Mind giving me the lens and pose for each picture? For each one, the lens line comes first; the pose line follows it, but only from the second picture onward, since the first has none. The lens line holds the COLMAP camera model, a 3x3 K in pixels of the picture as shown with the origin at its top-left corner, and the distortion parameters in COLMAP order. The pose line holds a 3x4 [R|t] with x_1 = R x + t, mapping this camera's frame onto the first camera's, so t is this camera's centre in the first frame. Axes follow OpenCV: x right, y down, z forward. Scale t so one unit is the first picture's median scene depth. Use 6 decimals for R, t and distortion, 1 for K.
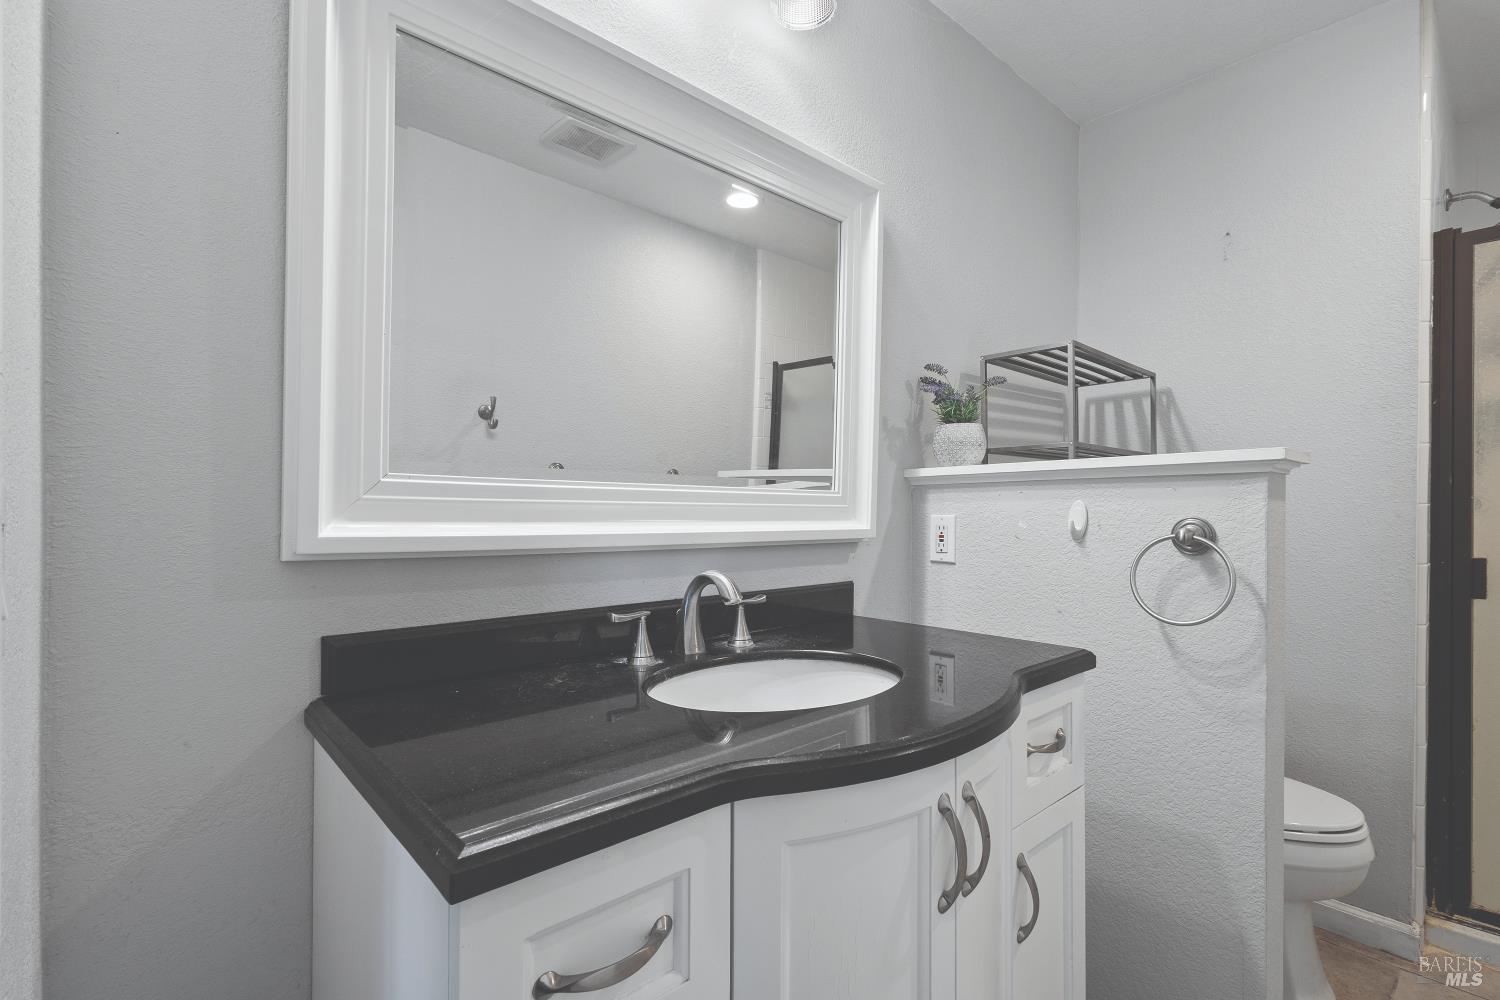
lens RADIAL K [[686.6, 0, 750.0], [0, 686.6, 500.0], [0, 0, 1]] dist [-0.000283, -0.000213]
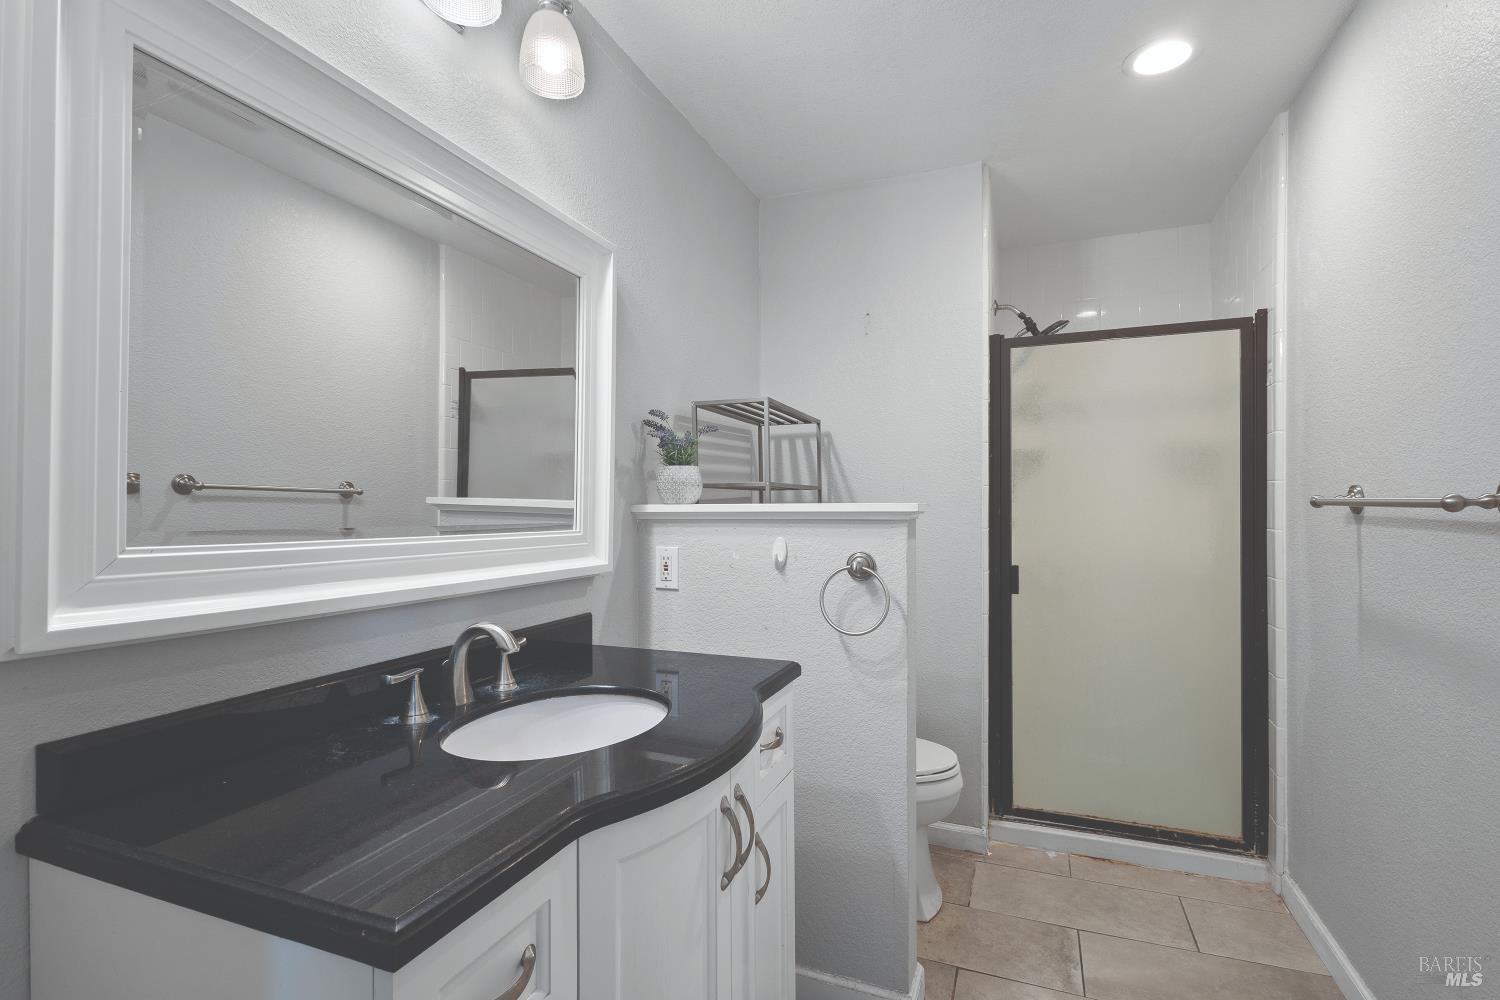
lens RADIAL K [[686.6, 0, 750.0], [0, 686.6, 500.0], [0, 0, 1]] dist [-0.000283, -0.000213]
pose [[0.898157, 0.004472, 0.439652, -0.098873], [0.000341, 0.999941, -0.010868, -0.046196], [-0.439675, 0.009911, 0.898102, -0.074112]]
